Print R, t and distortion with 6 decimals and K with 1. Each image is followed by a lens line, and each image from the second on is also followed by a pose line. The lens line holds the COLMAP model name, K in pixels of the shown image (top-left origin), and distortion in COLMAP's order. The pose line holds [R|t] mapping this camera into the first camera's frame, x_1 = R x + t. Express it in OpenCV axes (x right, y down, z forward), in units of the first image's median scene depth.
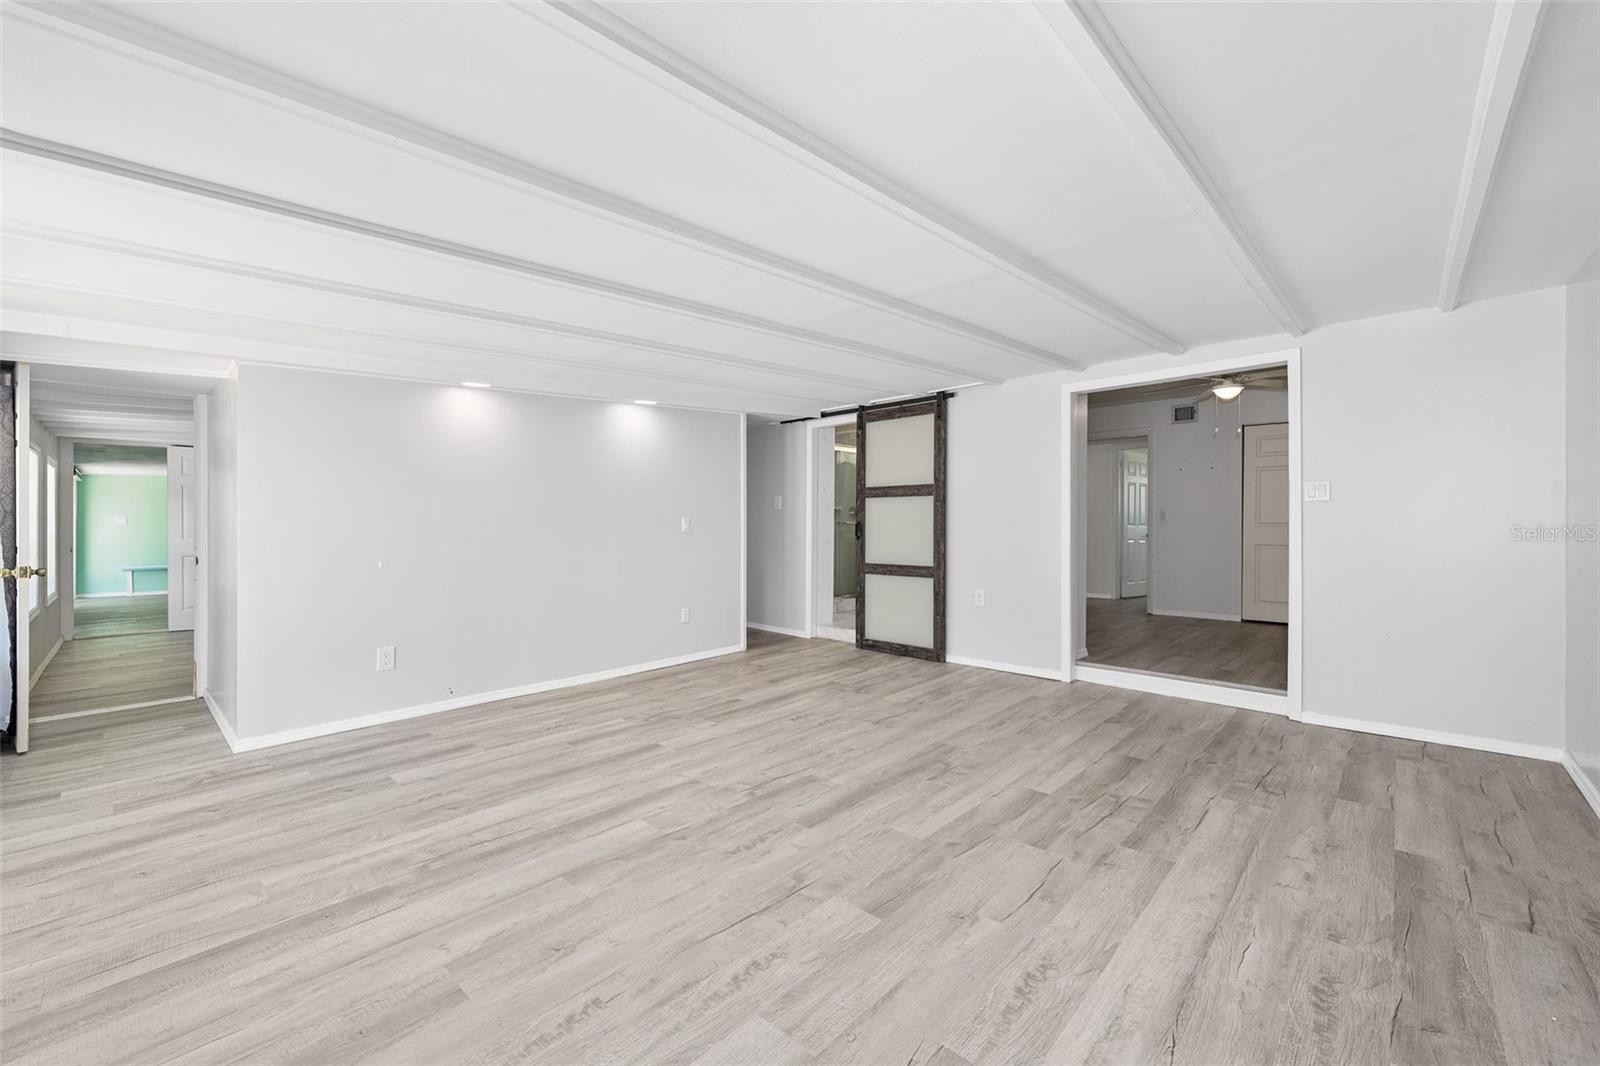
lens RADIAL K [[647.1, 0, 800.7], [0, 647.1, 524.8], [0, 0, 1]] dist [0.000547, 0.000834]
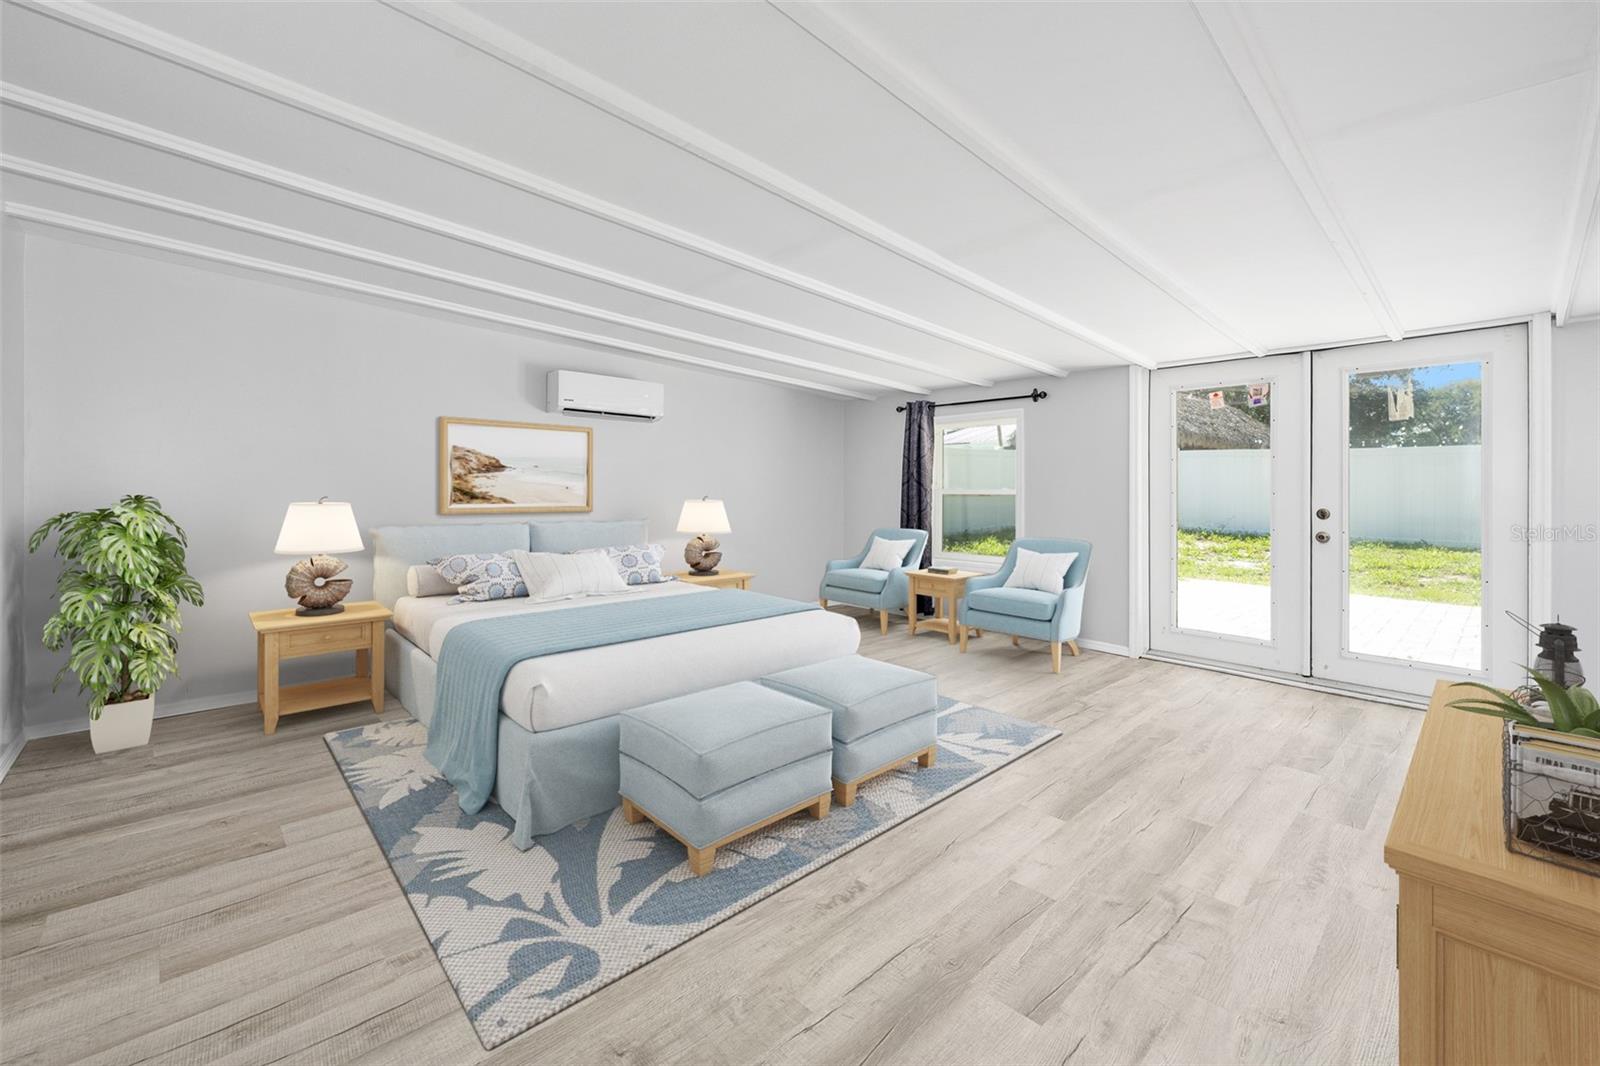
lens RADIAL K [[661.1, 0, 798.8], [0, 661.1, 498.2], [0, 0, 1]] dist [0.000011, 0.000121]
pose [[-0.997610, -0.000201, 0.069090, -0.000883], [0.000359, 0.999967, 0.008095, 0.007864], [-0.069089, 0.008100, -0.997578, 1.589018]]
